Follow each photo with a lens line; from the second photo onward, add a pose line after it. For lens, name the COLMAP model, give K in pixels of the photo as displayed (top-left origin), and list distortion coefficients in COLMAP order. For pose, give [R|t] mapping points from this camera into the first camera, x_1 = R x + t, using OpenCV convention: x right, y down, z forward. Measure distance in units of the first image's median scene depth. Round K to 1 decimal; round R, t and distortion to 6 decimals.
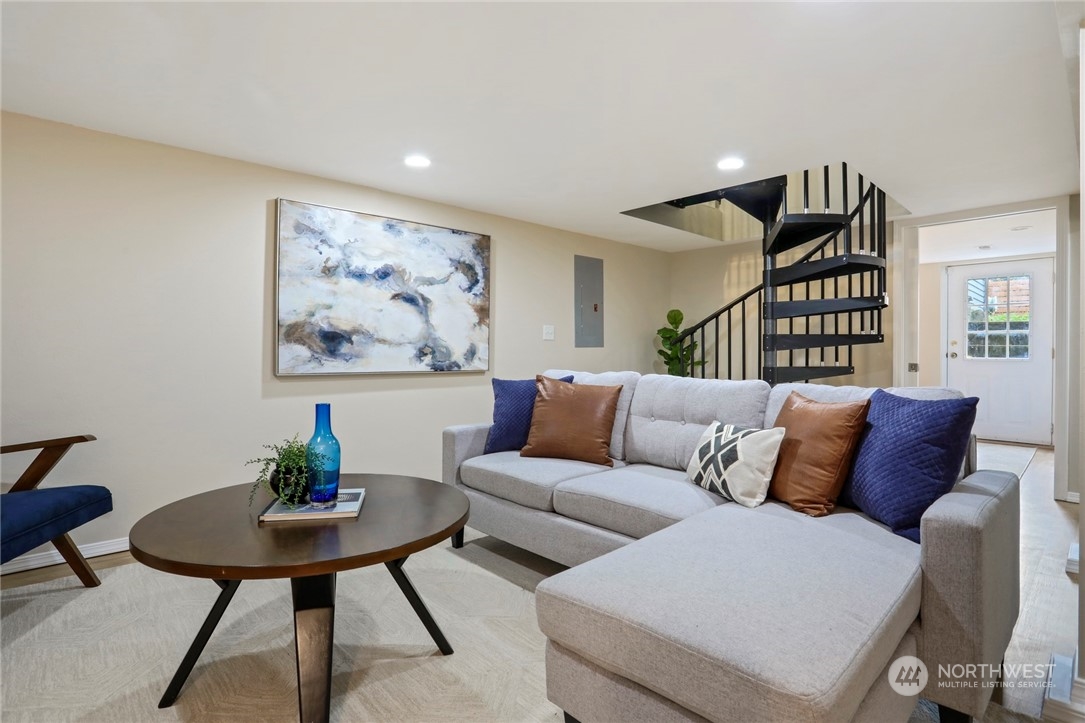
lens RADIAL K [[542.2, 0, 549.8], [0, 542.2, 352.4], [0, 0, 1]] dist [-0.022588, 0.001767]
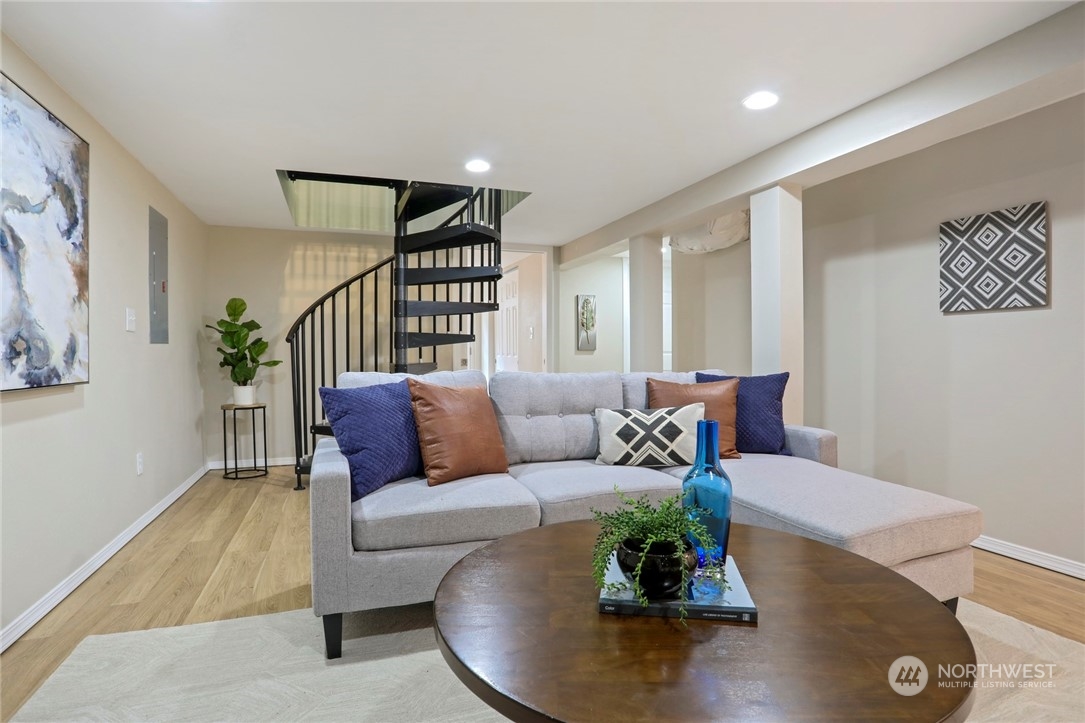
lens RADIAL K [[542.2, 0, 549.8], [0, 542.2, 352.4], [0, 0, 1]] dist [-0.022588, 0.001767]
pose [[0.425822, -0.005253, 0.904792, -0.427526], [0.005664, 0.999979, 0.003140, 0.003327], [-0.904789, 0.003788, 0.425843, 0.343777]]
